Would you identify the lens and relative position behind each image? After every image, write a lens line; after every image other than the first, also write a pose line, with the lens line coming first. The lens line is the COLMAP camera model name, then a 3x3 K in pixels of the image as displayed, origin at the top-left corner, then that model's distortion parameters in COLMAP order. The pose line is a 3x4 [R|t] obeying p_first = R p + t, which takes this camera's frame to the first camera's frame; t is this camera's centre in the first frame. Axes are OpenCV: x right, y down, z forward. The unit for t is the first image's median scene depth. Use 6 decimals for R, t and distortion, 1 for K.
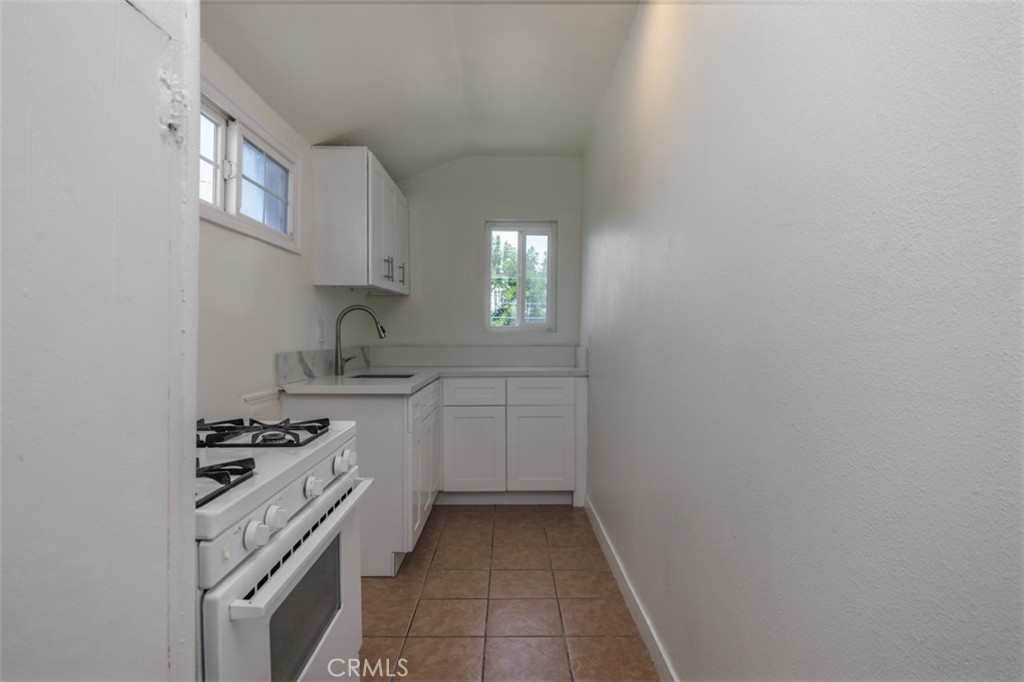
lens RADIAL K [[580.3, 0, 512.1], [0, 580.3, 337.0], [0, 0, 1]] dist [-0.002382, 0.000685]
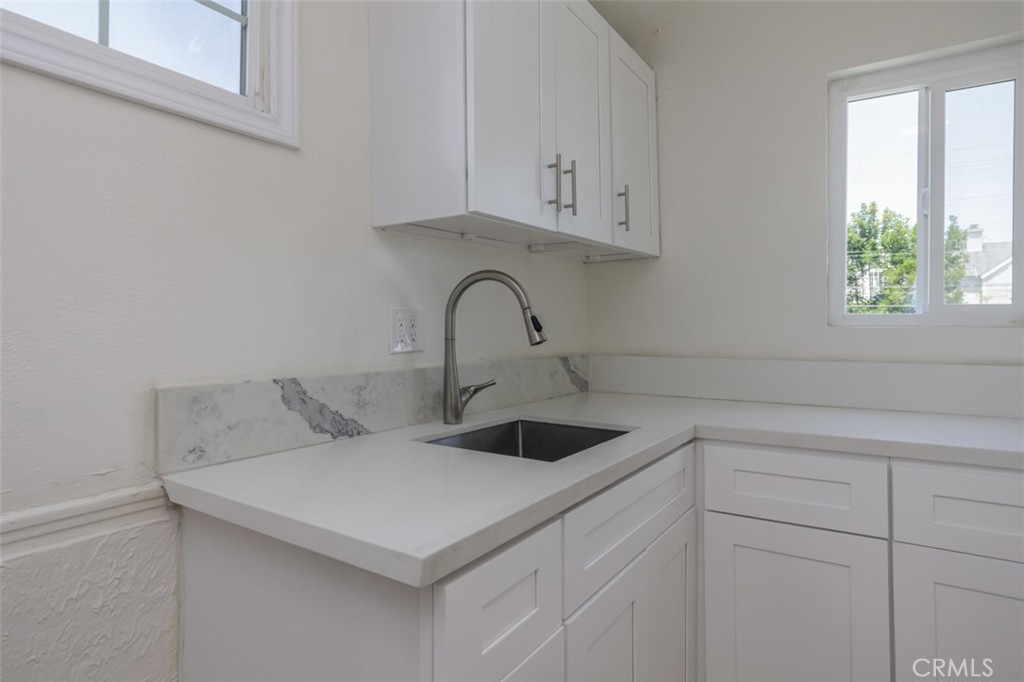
lens RADIAL K [[580.3, 0, 492.6], [0, 580.3, 316.5], [0, 0, 1]] dist [-0.002382, 0.000685]
pose [[0.820584, -0.011306, -0.571414, -0.005933], [-0.002126, 0.999737, -0.022835, -0.008061], [0.571522, 0.019953, 0.820344, 0.571041]]
